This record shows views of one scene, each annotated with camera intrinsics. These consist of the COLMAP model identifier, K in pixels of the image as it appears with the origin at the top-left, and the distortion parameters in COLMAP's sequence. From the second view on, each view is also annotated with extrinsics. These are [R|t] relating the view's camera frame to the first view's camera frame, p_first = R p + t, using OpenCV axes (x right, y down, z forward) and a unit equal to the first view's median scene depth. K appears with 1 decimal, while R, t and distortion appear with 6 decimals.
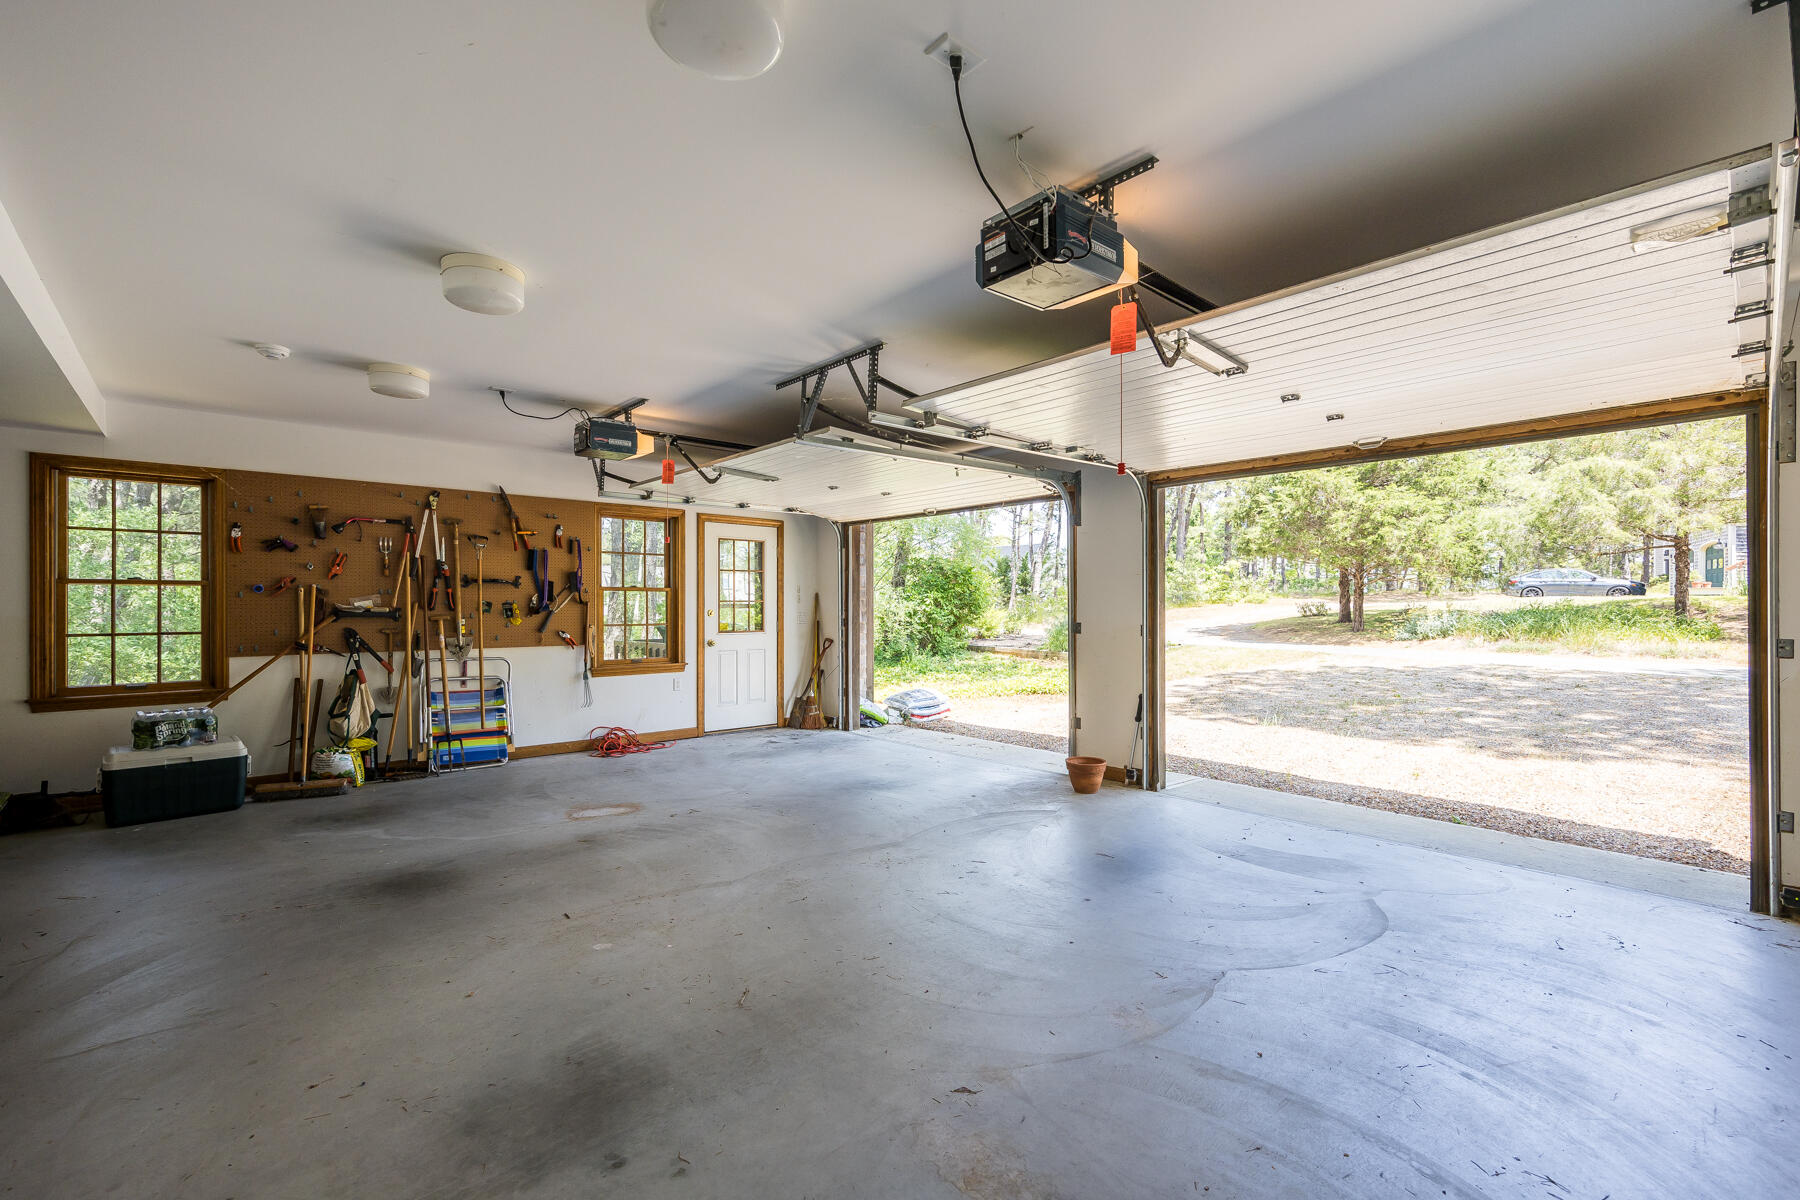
lens RADIAL K [[767.2, 0, 903.2], [0, 767.2, 595.8], [0, 0, 1]] dist [-0.000114, 0.000089]
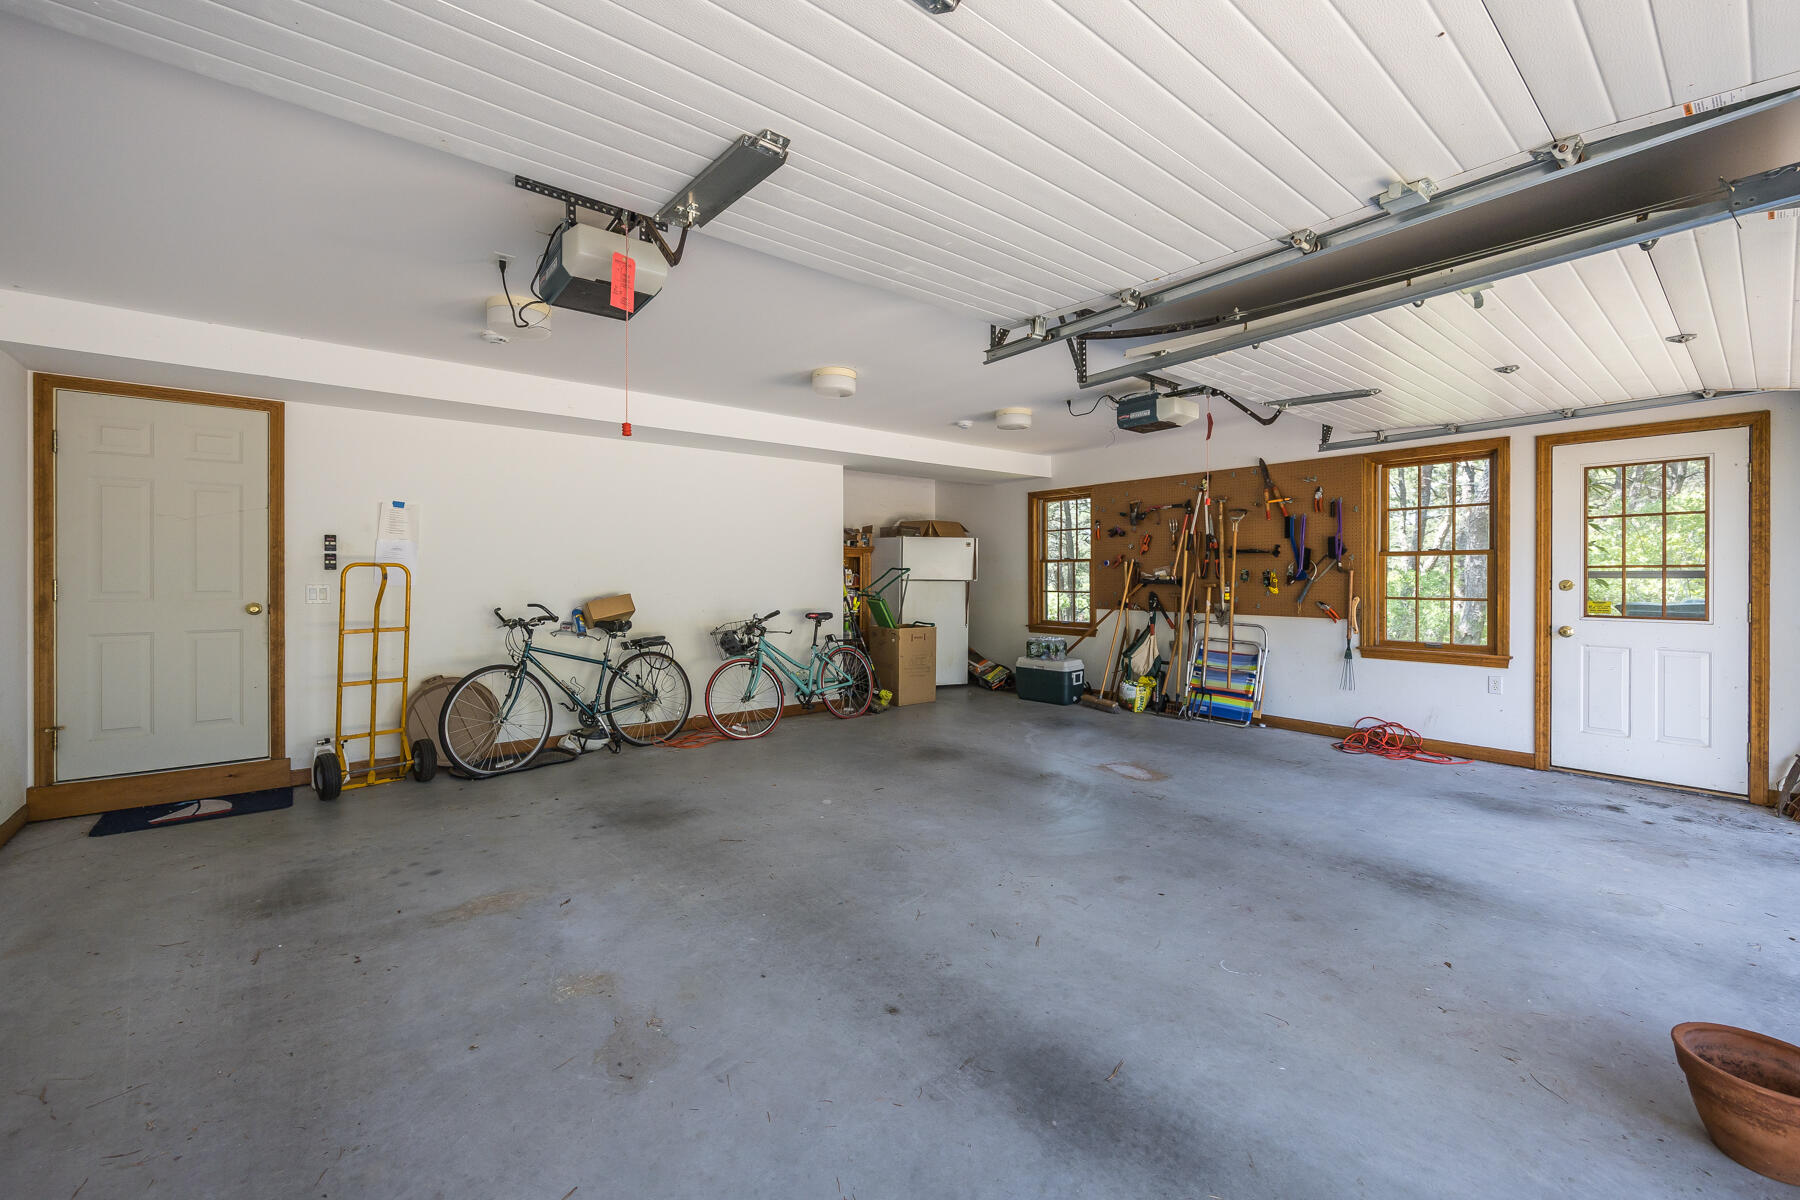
lens RADIAL K [[728.6, 0, 901.0], [0, 728.6, 594.6], [0, 0, 1]] dist [-0.000966, 0.000092]
pose [[-0.049590, 0.027822, -0.998382, 0.486188], [0.014982, 0.999520, 0.027110, 0.005981], [0.998657, -0.013613, -0.049983, 0.581376]]
